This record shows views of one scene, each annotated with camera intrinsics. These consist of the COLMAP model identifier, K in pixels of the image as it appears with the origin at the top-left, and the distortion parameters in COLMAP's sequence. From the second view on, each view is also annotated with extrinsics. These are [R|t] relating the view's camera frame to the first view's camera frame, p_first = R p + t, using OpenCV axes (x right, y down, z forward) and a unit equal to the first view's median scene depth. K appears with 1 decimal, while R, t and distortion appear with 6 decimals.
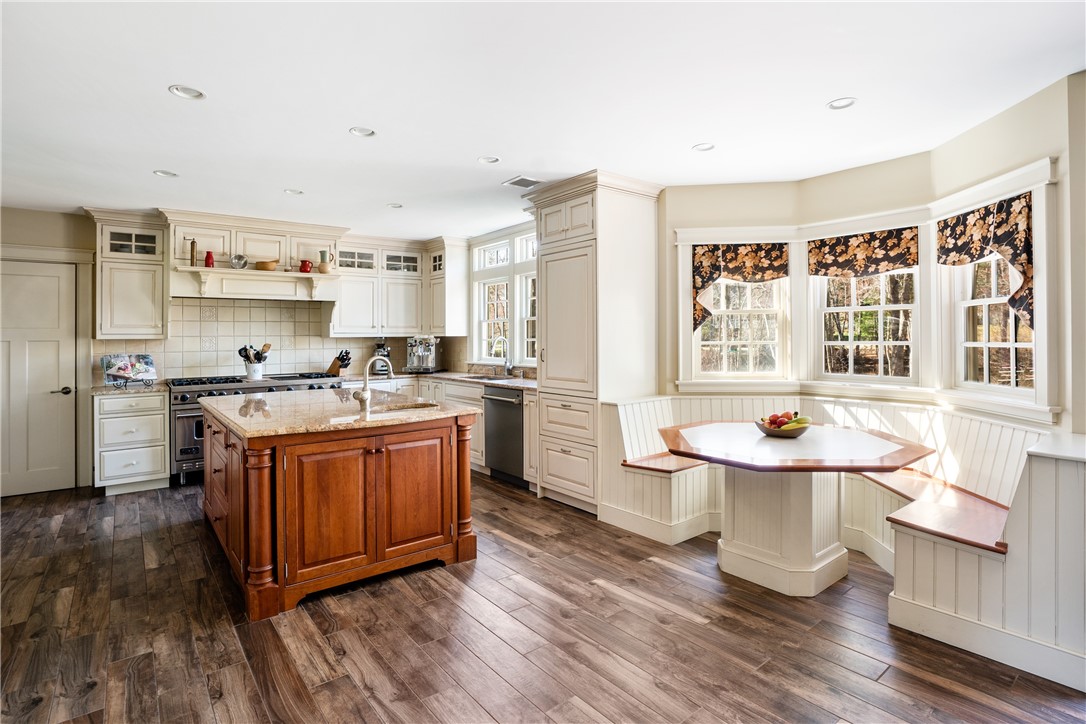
lens RADIAL K [[548.2, 0, 529.1], [0, 548.2, 338.7], [0, 0, 1]] dist [-0.053807, 0.028189]
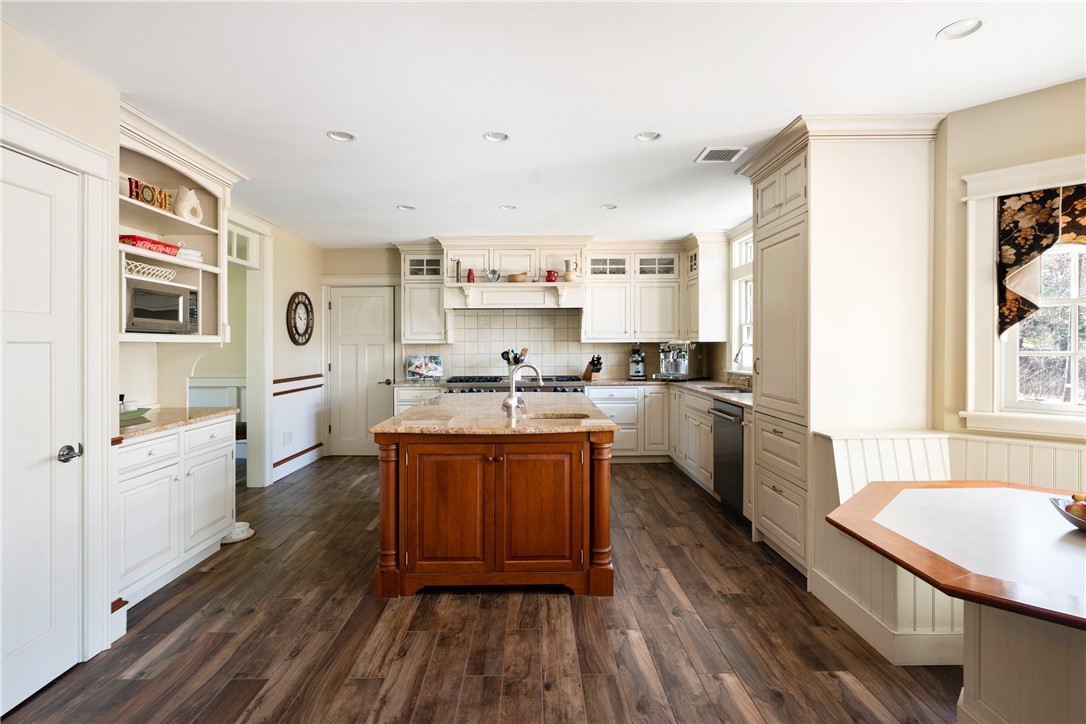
lens RADIAL K [[526.3, 0, 528.0], [0, 526.3, 350.2], [0, 0, 1]] dist [-0.002877, 0.001125]
pose [[0.797769, 0.011427, -0.602855, 0.247547], [-0.003388, 0.999890, 0.014469, -0.003181], [0.602953, -0.009501, 0.797720, 0.202859]]
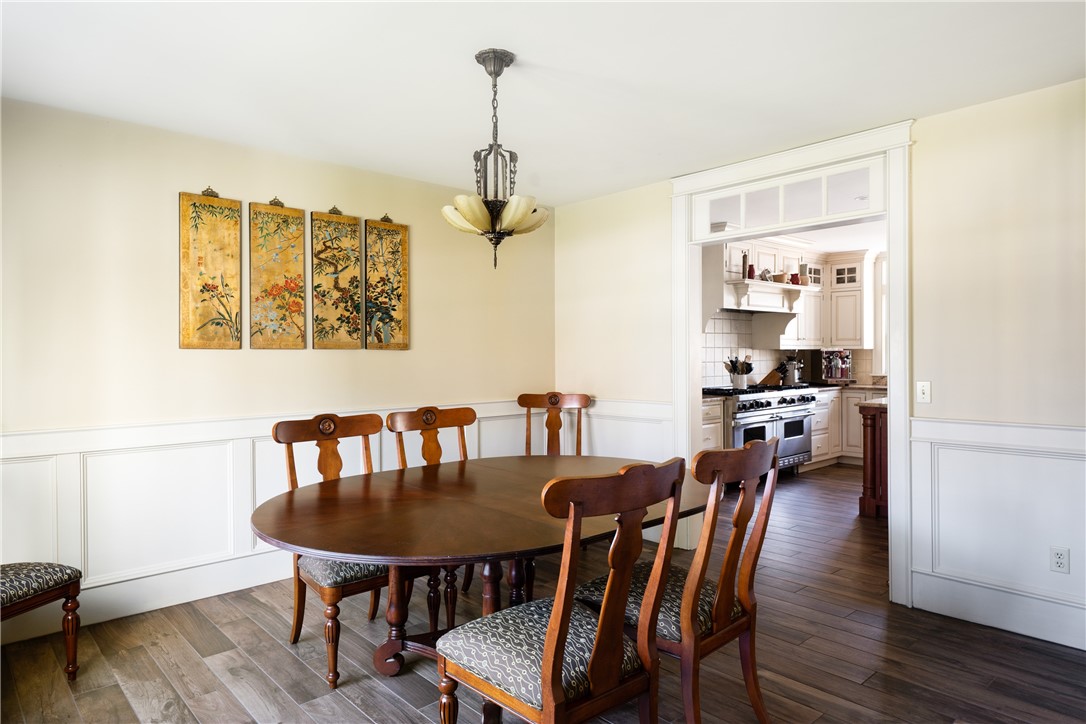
lens RADIAL K [[670.5, 0, 543.0], [0, 670.5, 362.0], [0, 0, 1]] dist [0.001903, 0.000288]
pose [[0.995952, -0.003628, 0.089811, -1.397788], [0.002932, 0.999965, 0.007882, 0.014992], [-0.089837, -0.007587, 0.995928, -0.295710]]
